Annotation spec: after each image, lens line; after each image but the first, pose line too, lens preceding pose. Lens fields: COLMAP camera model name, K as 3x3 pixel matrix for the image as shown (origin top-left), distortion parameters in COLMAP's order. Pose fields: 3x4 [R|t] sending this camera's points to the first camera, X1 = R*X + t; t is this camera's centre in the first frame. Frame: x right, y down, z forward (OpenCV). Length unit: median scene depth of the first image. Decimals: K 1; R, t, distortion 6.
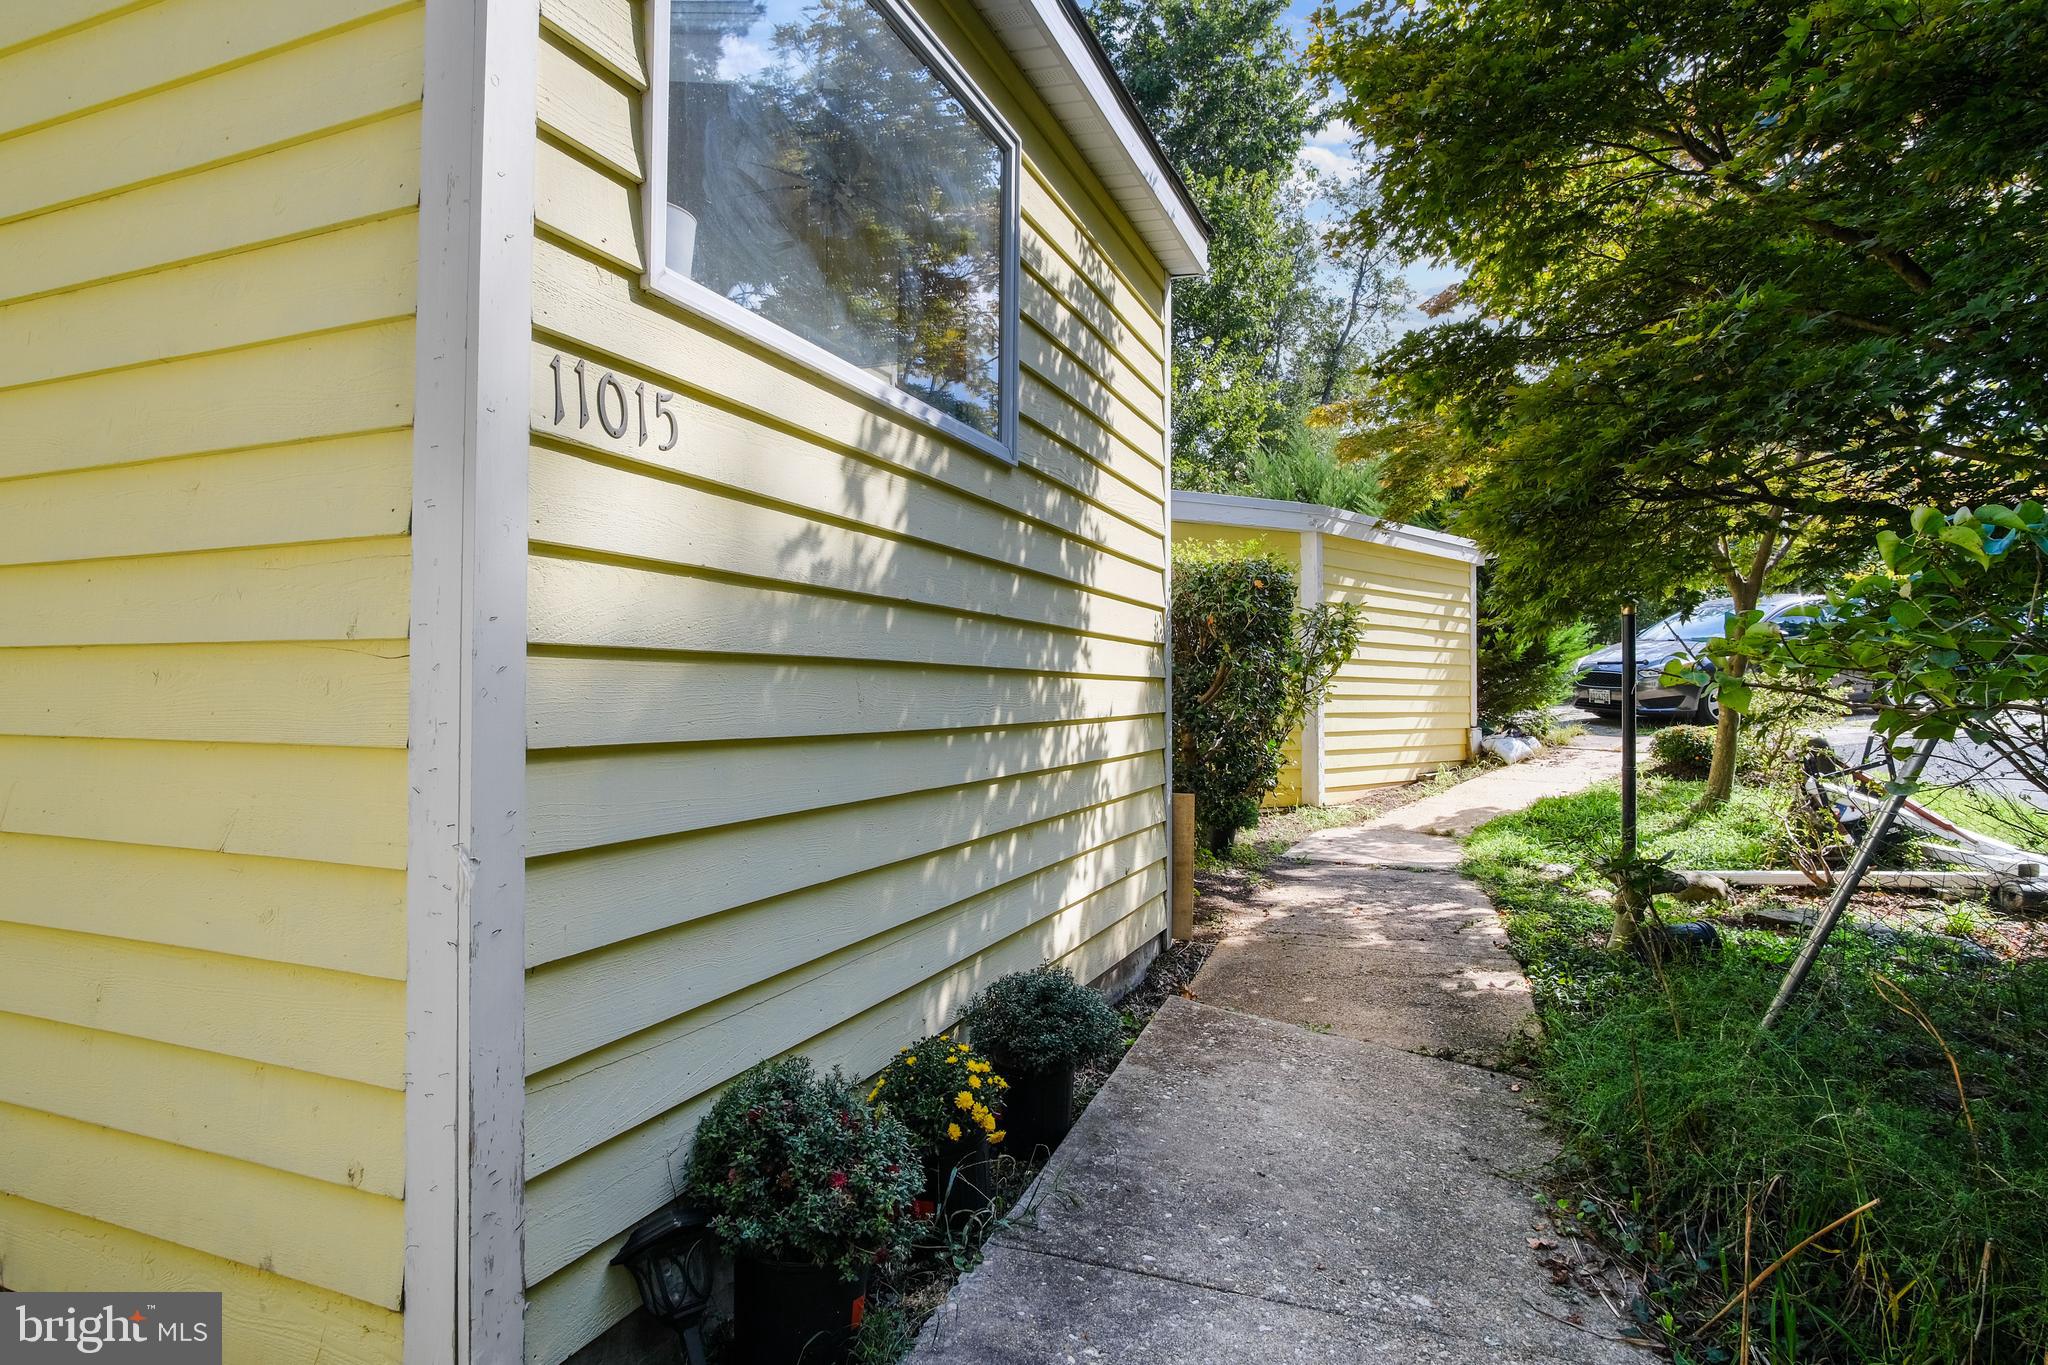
lens RADIAL K [[1132.3, 0, 1026.6], [0, 1132.3, 696.9], [0, 0, 1]] dist [-0.003472, -0.002692]
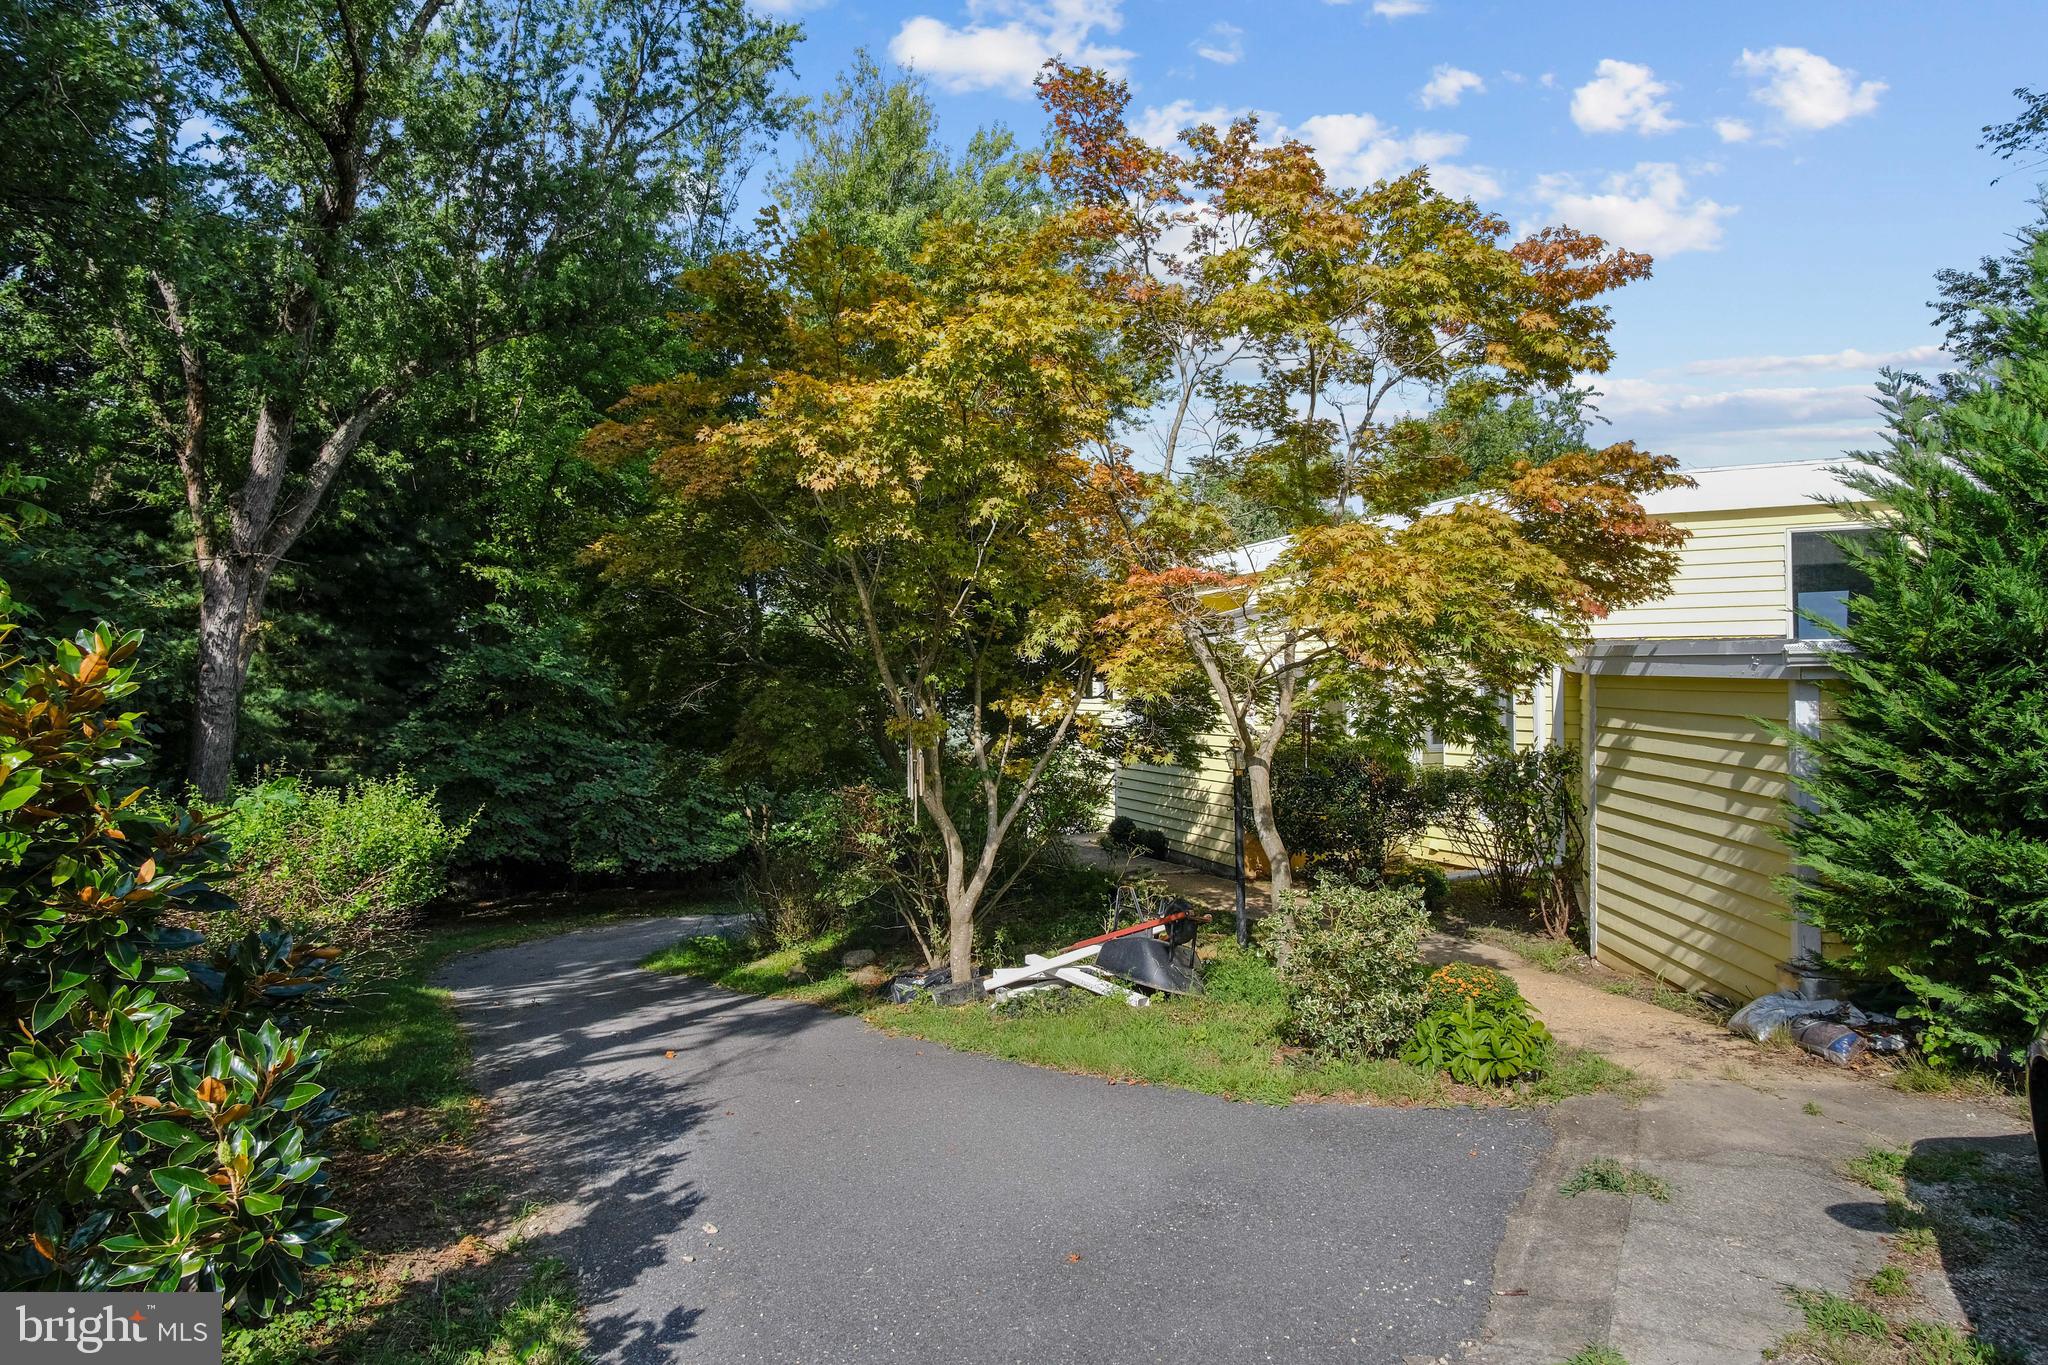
lens RADIAL K [[1132.3, 0, 1026.6], [0, 1132.3, 696.9], [0, 0, 1]] dist [-0.003472, -0.002692]
pose [[-0.723880, 0.014616, -0.689771, 1.119431], [0.008516, 0.999889, 0.012251, -0.124706], [0.689873, 0.002994, -0.723924, 1.204577]]
